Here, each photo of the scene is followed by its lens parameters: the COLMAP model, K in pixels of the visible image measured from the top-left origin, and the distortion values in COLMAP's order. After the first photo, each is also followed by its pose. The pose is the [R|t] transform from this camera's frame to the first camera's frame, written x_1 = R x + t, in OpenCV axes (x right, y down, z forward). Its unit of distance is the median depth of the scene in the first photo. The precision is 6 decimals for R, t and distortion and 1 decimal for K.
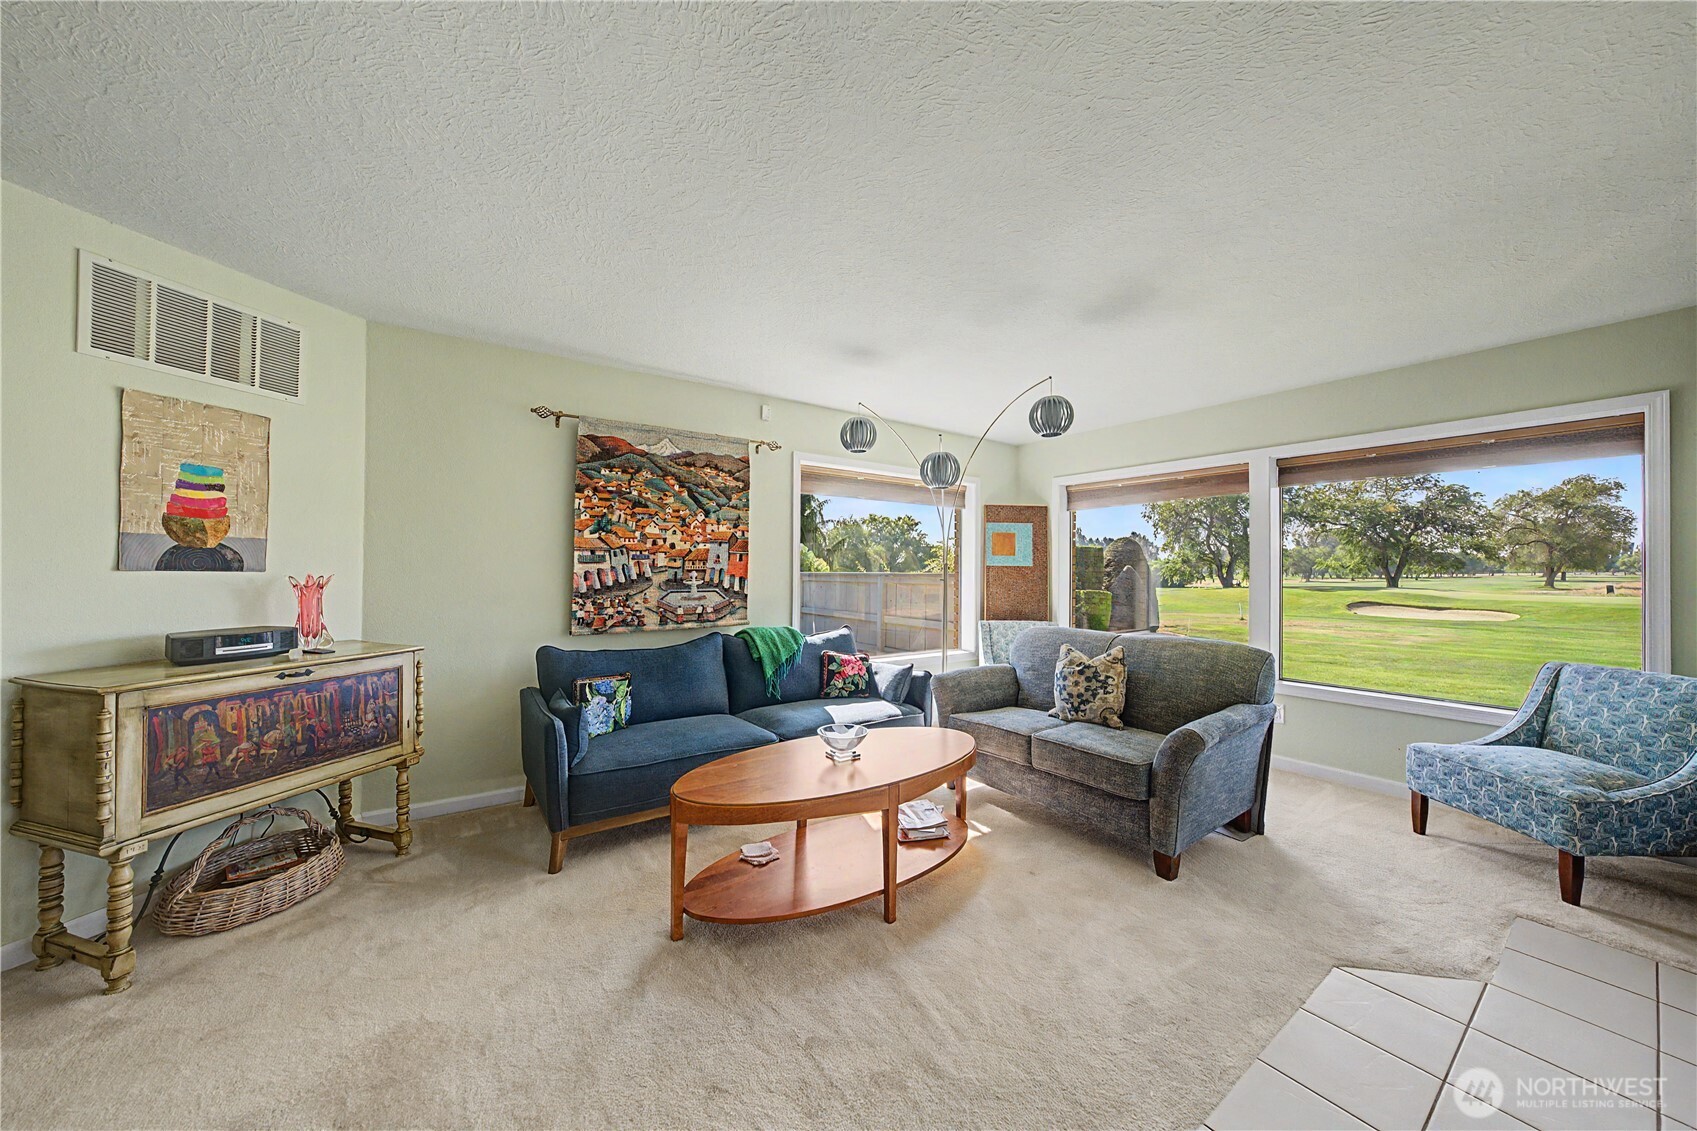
lens RADIAL K [[584.6, 0, 847.9], [0, 584.6, 566.9], [0, 0, 1]] dist [-0.018707, 0.001291]
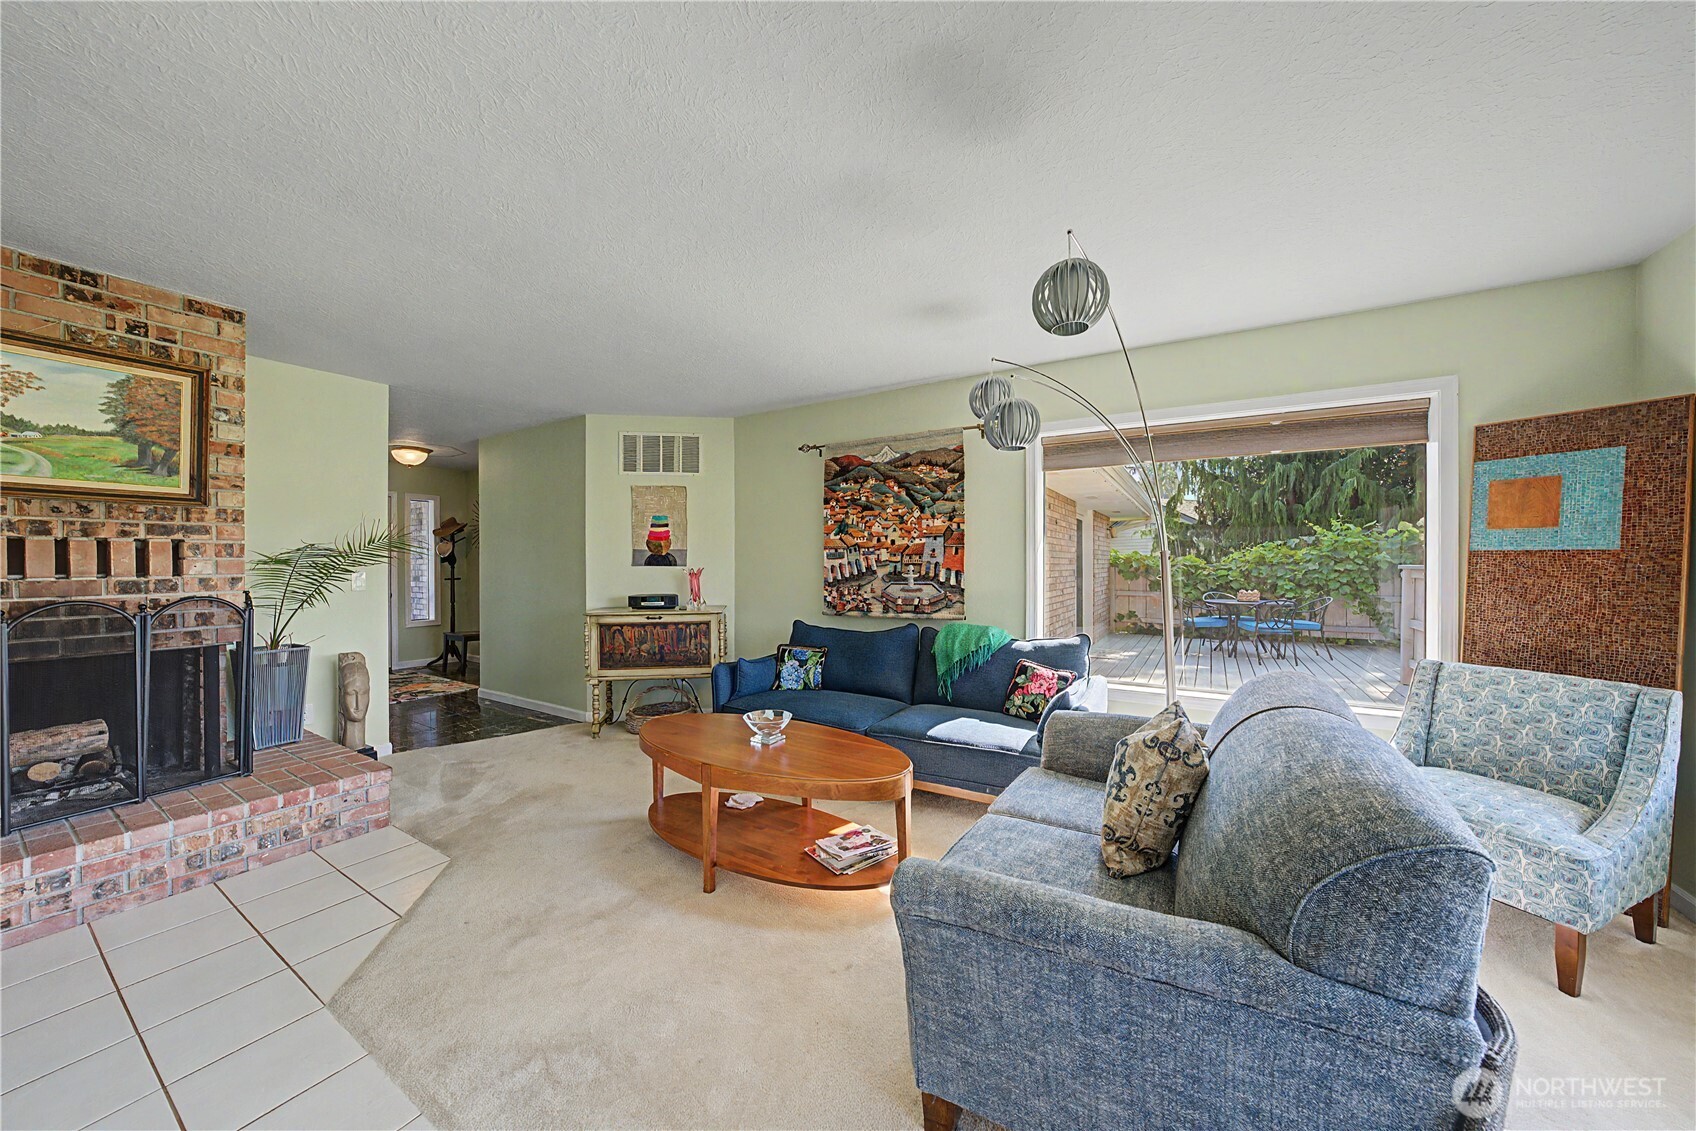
lens RADIAL K [[584.2, 0, 847.2], [0, 584.2, 568.1], [0, 0, 1]] dist [-0.018707, 0.001291]
pose [[0.402077, -0.001694, -0.915604, 0.723046], [0.009153, 0.999956, 0.002169, 0.010822], [0.915560, -0.009253, 0.402075, 0.508523]]
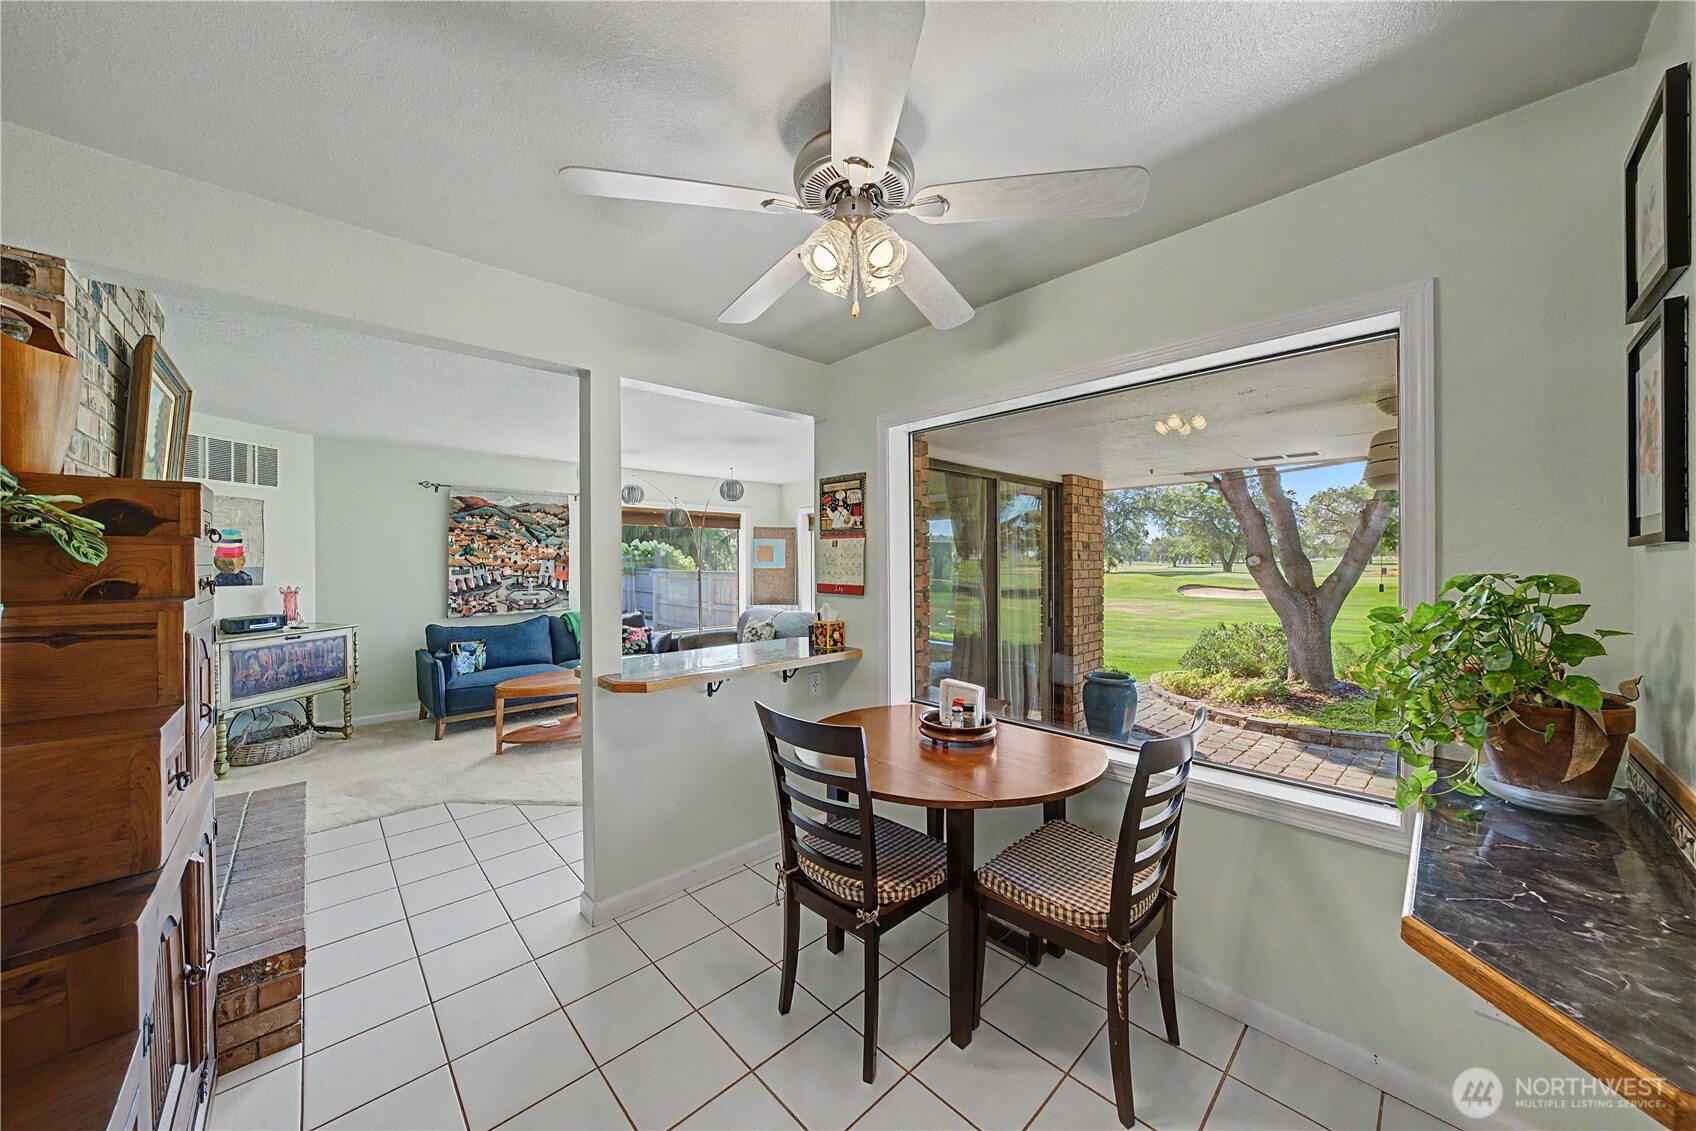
lens RADIAL K [[584.2, 0, 846.5], [0, 584.2, 564.8], [0, 0, 1]] dist [-0.018707, 0.001291]
pose [[0.989740, -0.011711, 0.142398, 0.402490], [0.009719, 0.999845, 0.014680, -0.046564], [-0.142547, -0.013145, 0.989701, -0.767873]]
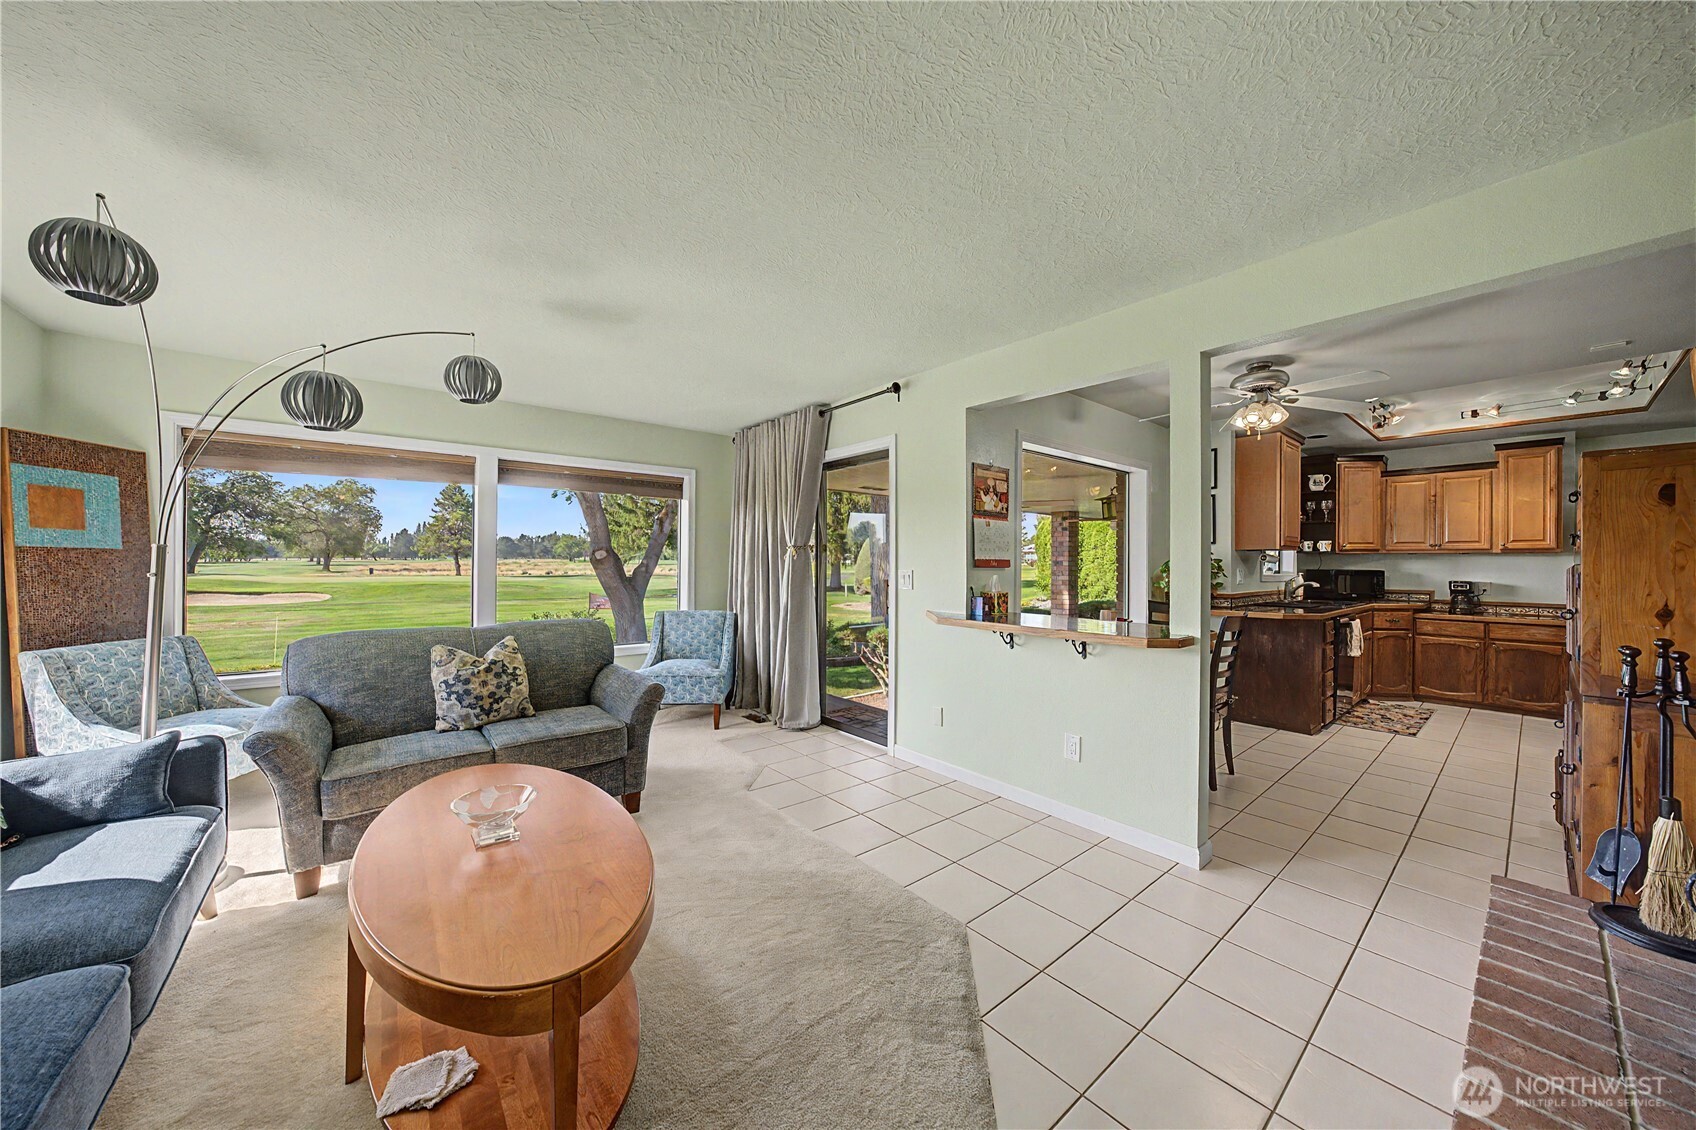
lens RADIAL K [[584.2, 0, 851.6], [0, 584.2, 559.5], [0, 0, 1]] dist [-0.018707, 0.001291]
pose [[-0.076959, 0.000561, 0.997034, -0.500331], [-0.013264, 0.999911, -0.001587, 0.001850], [-0.996946, -0.013347, -0.076944, 0.461461]]
